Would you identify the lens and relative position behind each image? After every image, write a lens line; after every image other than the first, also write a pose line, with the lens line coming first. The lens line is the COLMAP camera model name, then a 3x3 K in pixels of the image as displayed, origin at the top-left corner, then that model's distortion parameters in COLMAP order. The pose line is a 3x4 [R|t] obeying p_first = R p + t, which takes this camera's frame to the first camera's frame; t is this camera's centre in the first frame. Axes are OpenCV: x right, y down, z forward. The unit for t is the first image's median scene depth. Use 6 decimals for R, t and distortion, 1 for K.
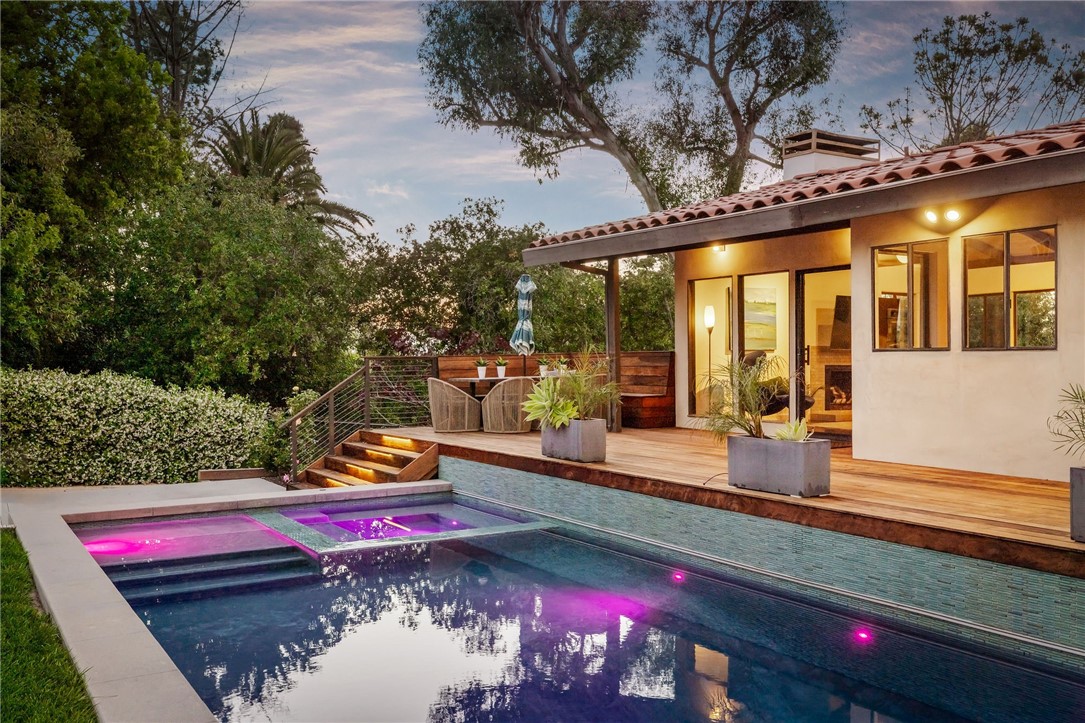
lens RADIAL K [[1015.8, 0, 542.5], [0, 1015.8, 361.5], [0, 0, 1]] dist [-0.013906, 0.005291]
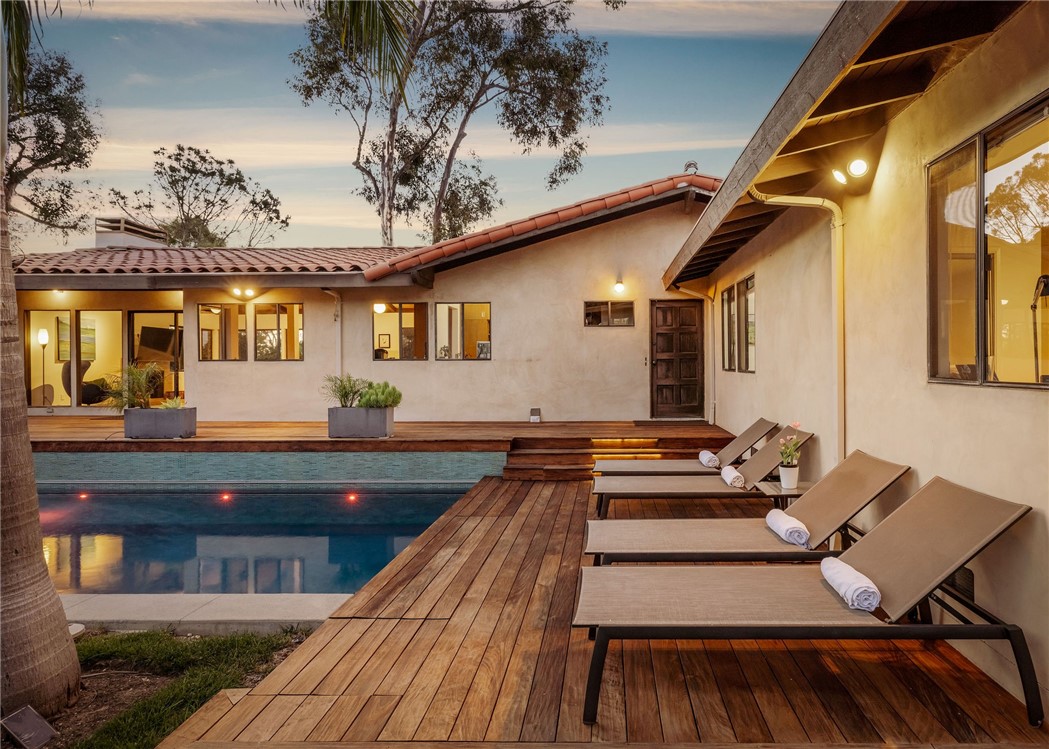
lens RADIAL K [[621.7, 0, 524.5], [0, 621.7, 374.5], [0, 0, 1]] dist [0.001446, 0.000385]
pose [[0.630772, -0.012823, 0.775862, -0.086309], [0.004621, 0.999908, 0.012769, 0.001478], [-0.775954, -0.004469, 0.630774, -0.079748]]
